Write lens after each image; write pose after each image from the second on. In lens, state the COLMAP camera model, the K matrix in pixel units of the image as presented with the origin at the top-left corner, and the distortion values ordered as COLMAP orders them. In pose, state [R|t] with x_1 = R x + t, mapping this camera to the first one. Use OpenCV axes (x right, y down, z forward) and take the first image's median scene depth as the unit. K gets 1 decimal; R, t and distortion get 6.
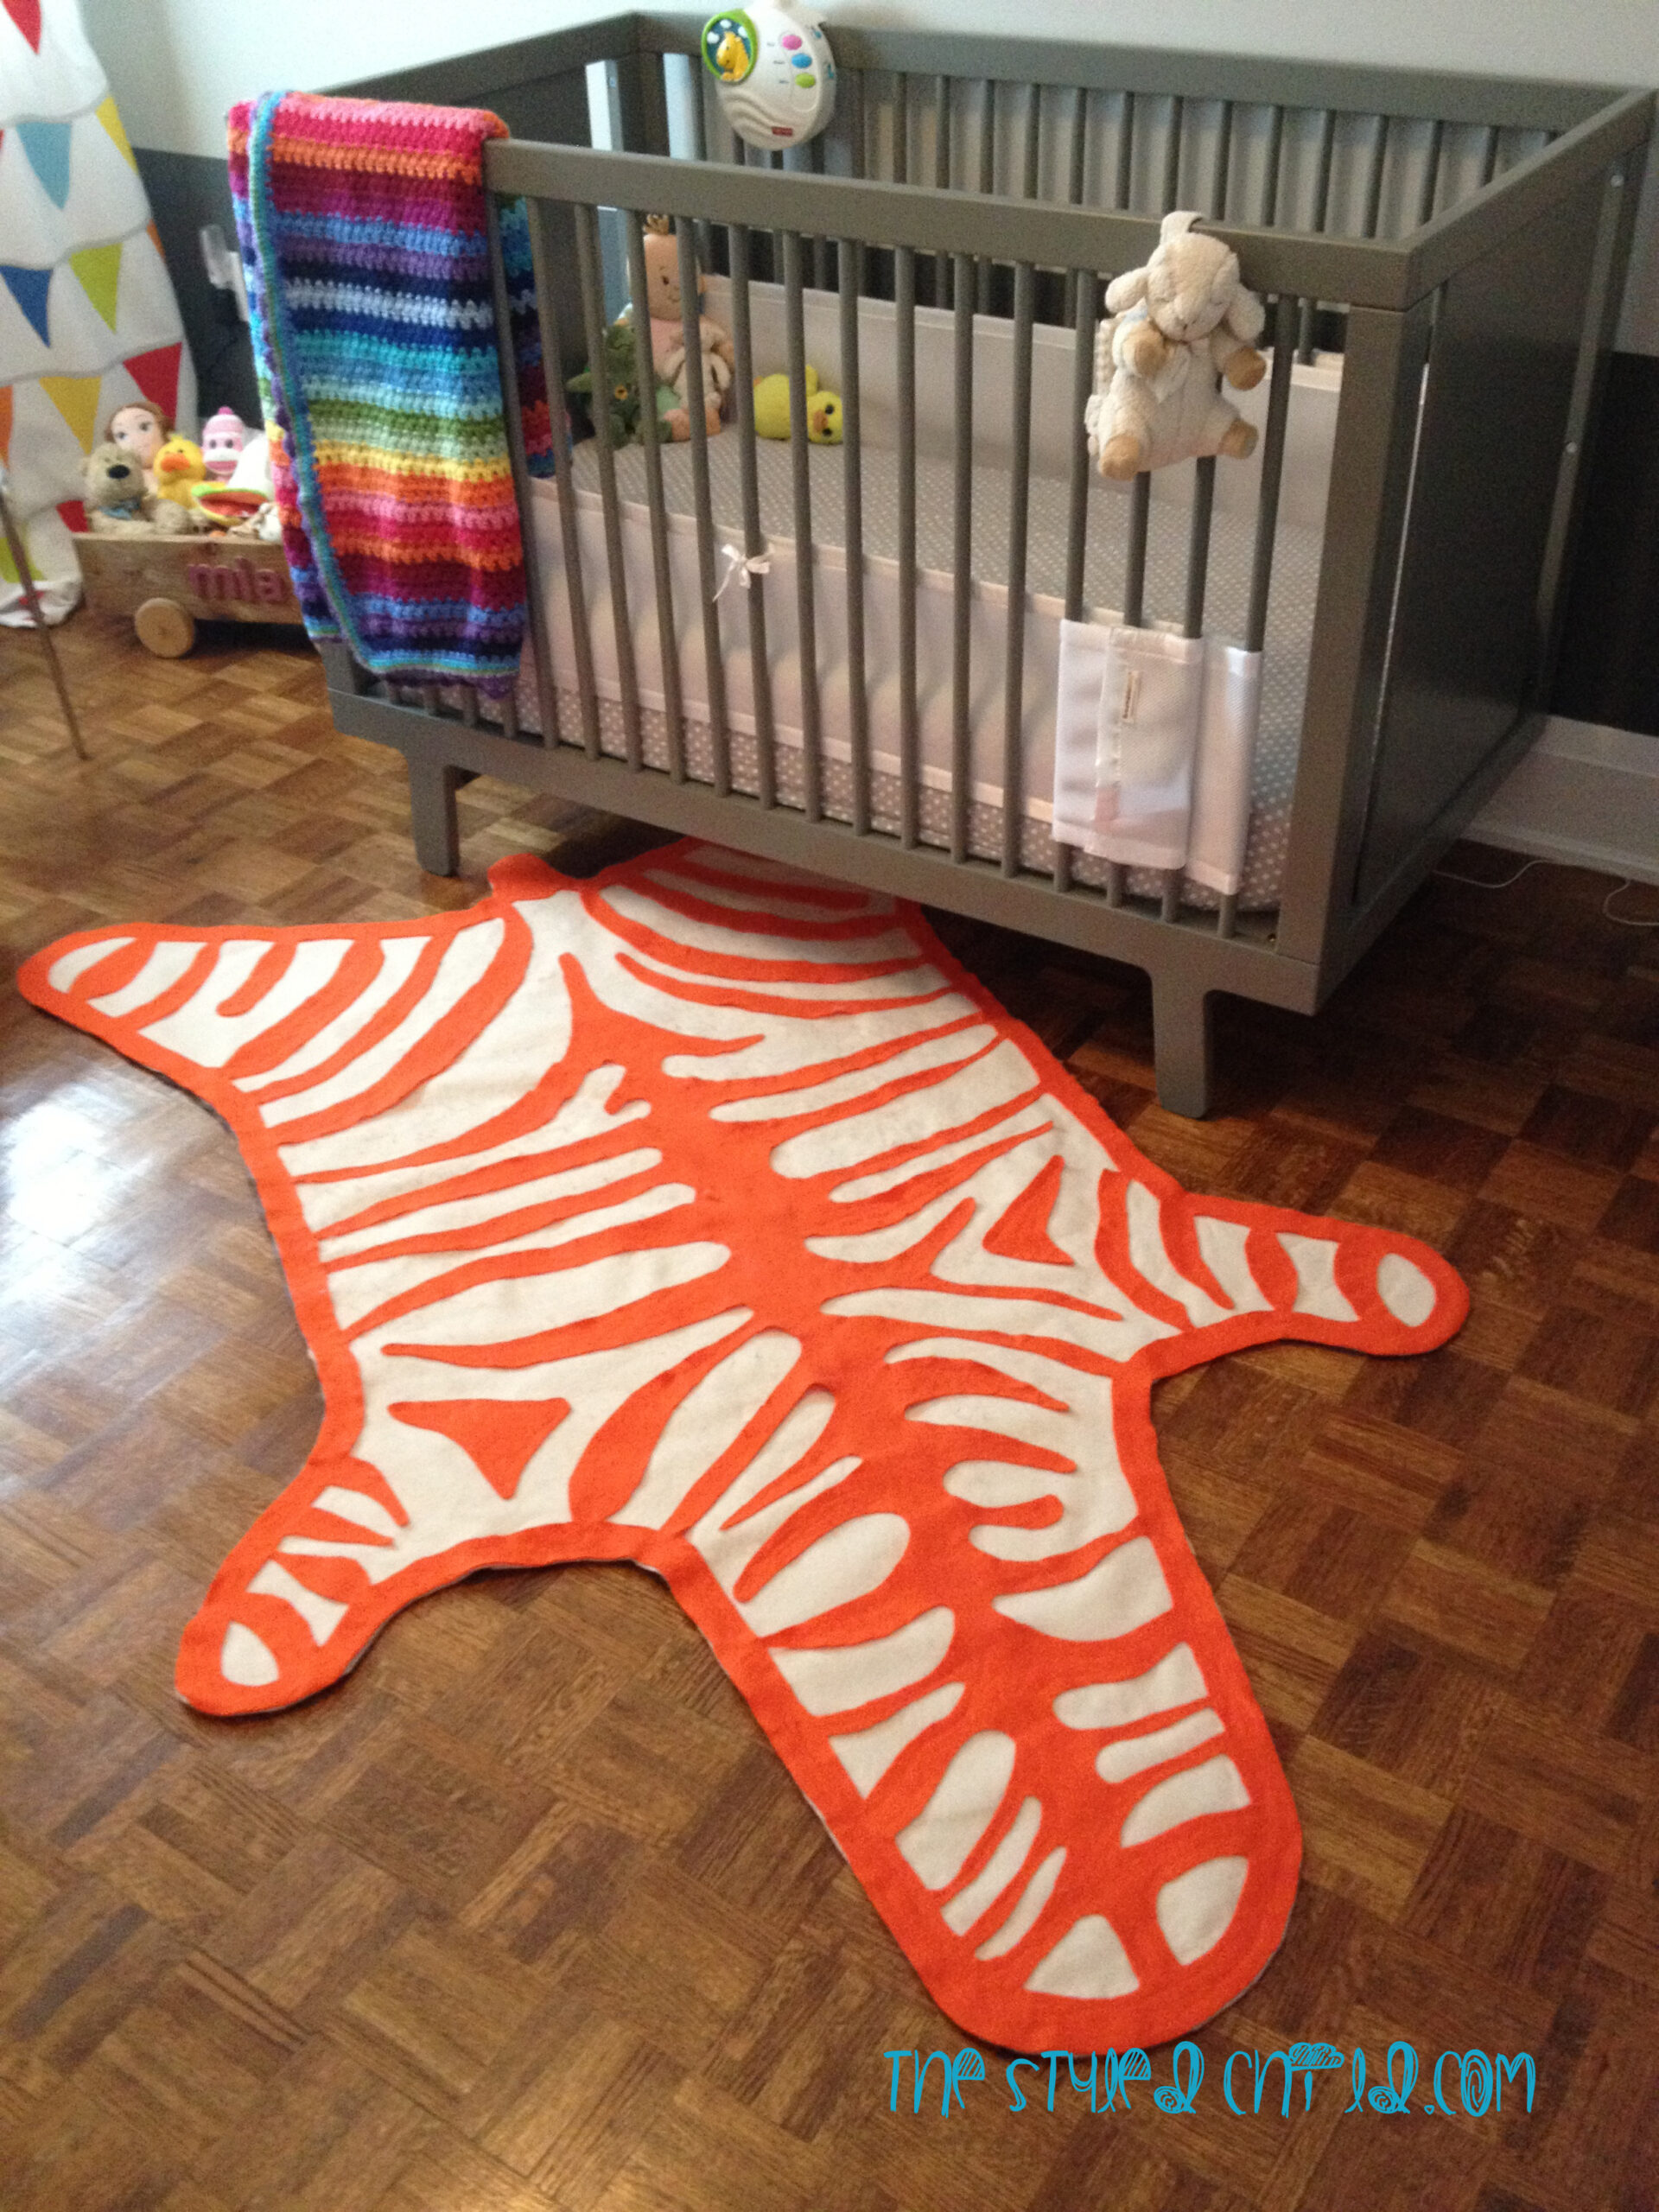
lens RADIAL K [[2108.1, 0, 829.0], [0, 2108.1, 1116.1], [0, 0, 1]] dist [0.150001, -0.322065]
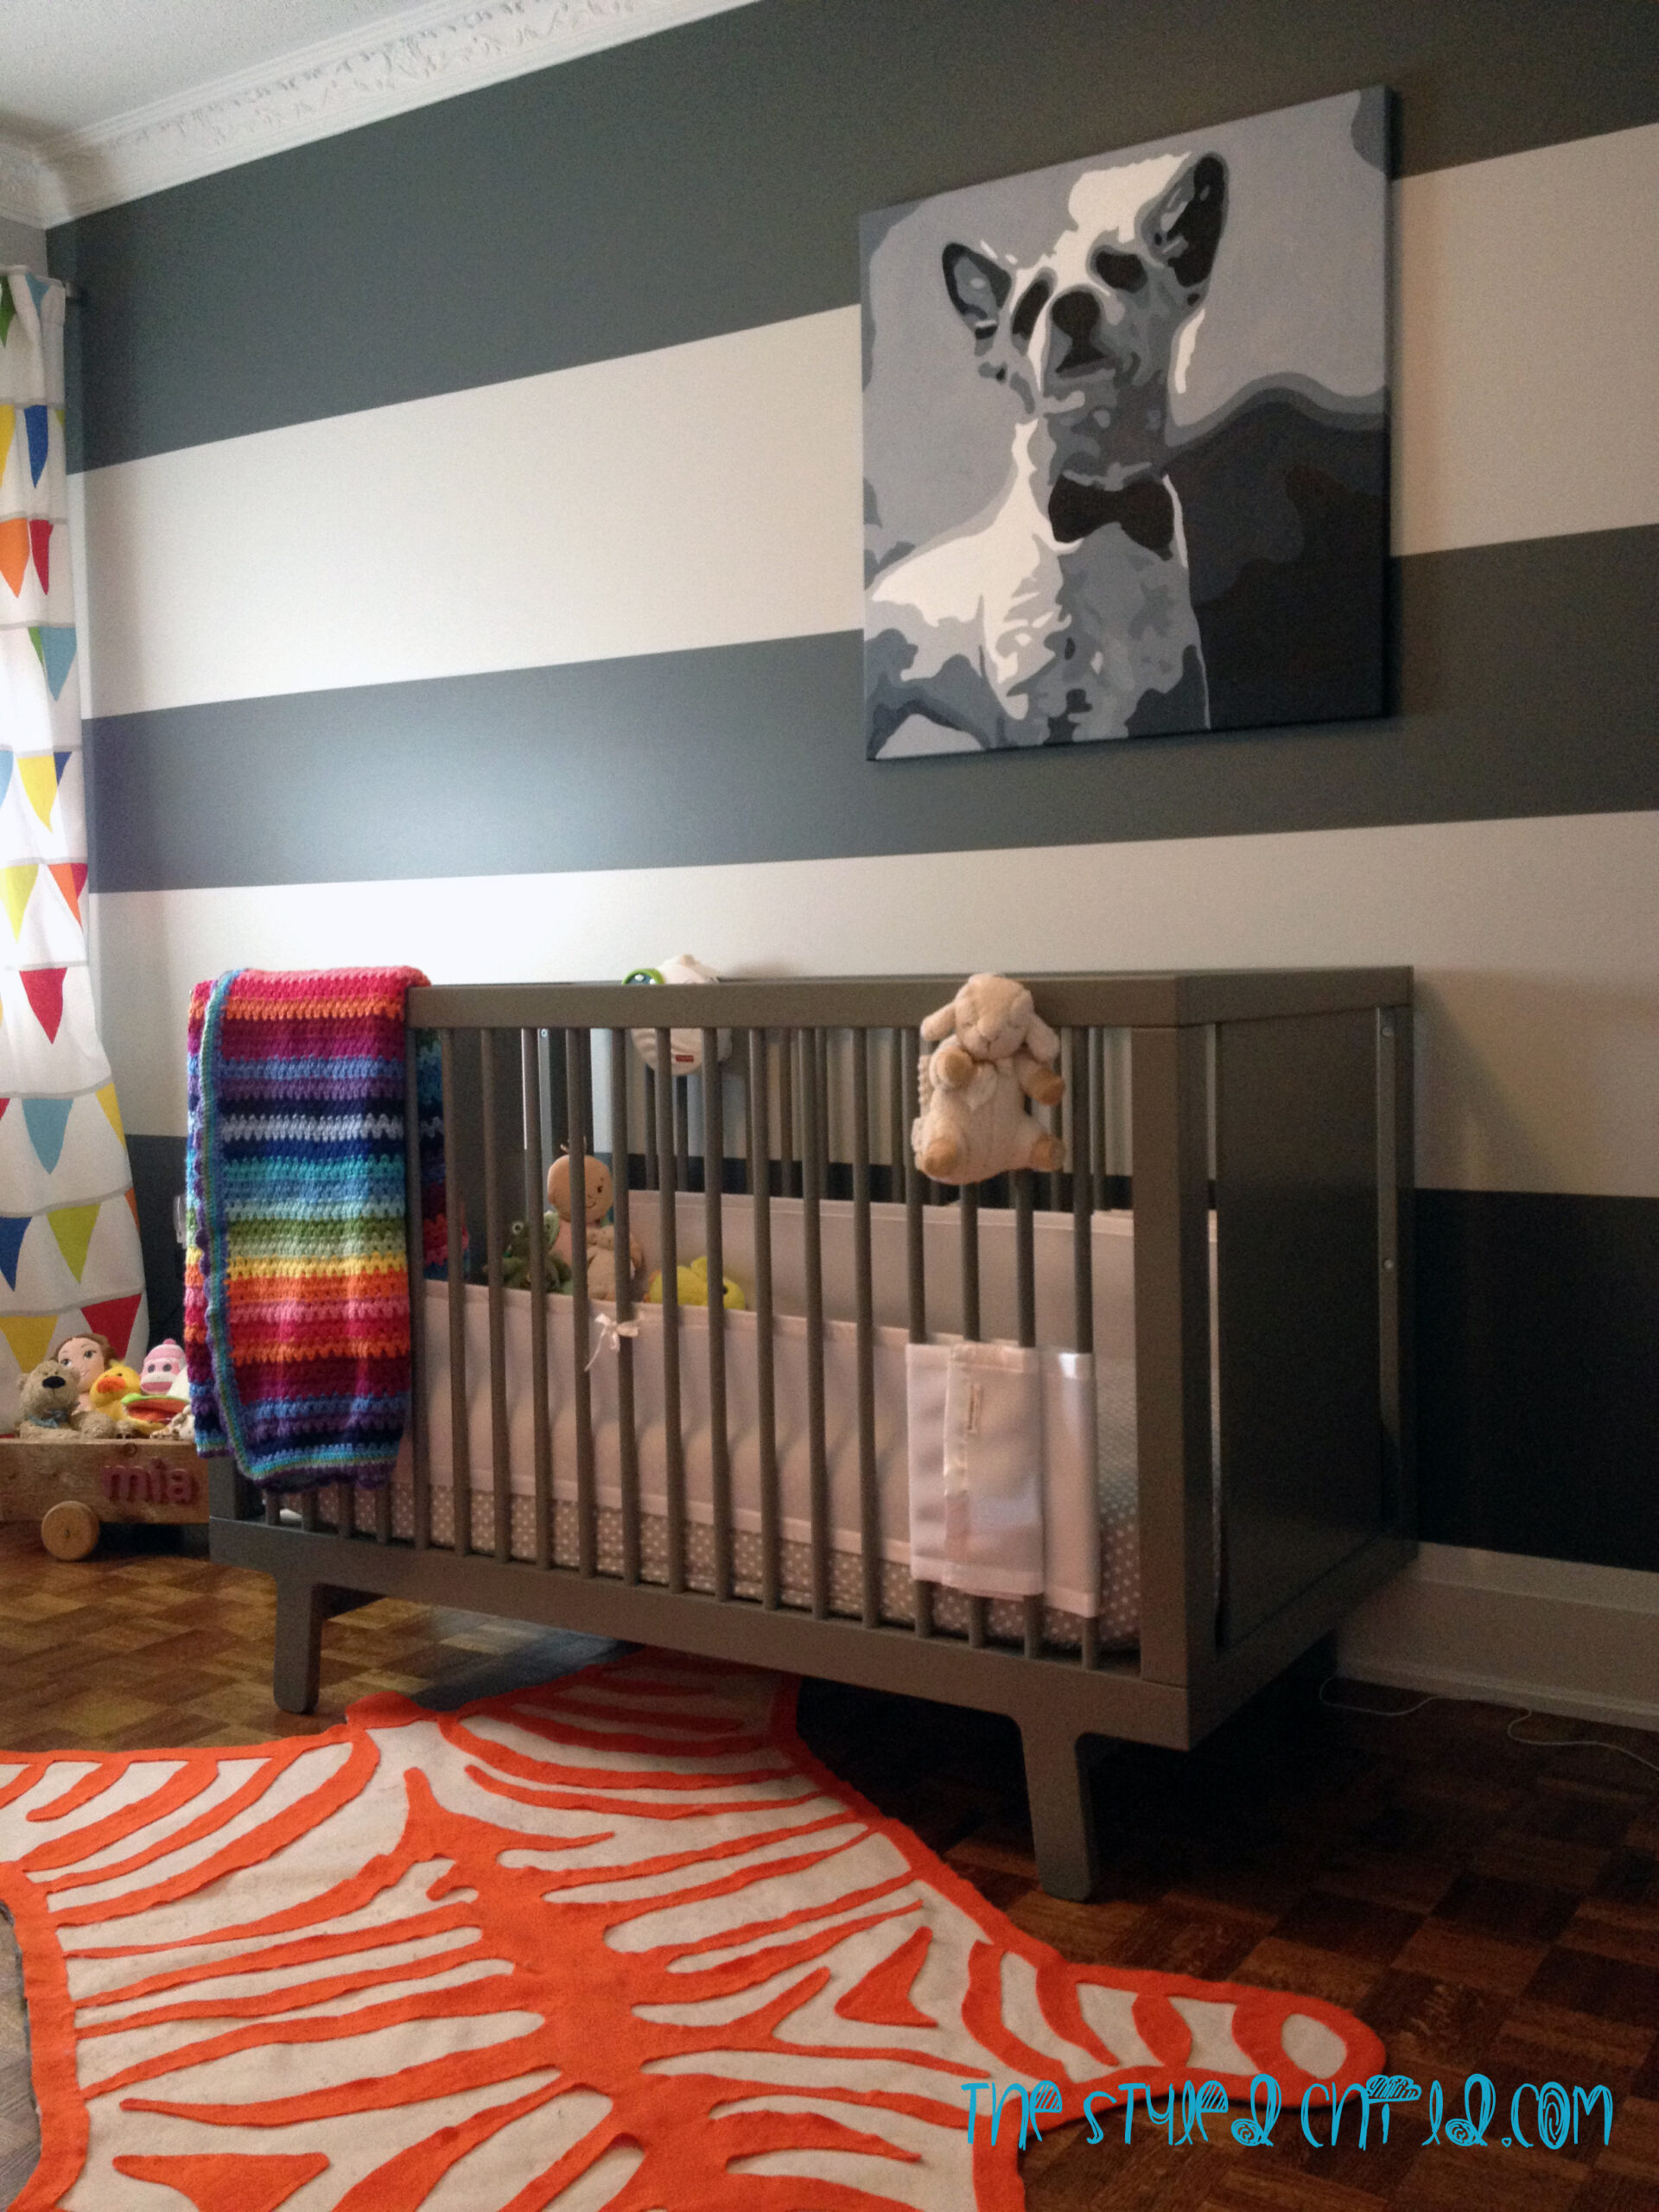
lens RADIAL K [[2108.1, 0, 829.0], [0, 2108.1, 1116.1], [0, 0, 1]] dist [0.150001, -0.322065]
pose [[0.999935, 0.008890, 0.007074, 0.057082], [-0.003804, 0.848692, -0.528874, 0.202070], [-0.010705, 0.528813, 0.848671, 0.050969]]
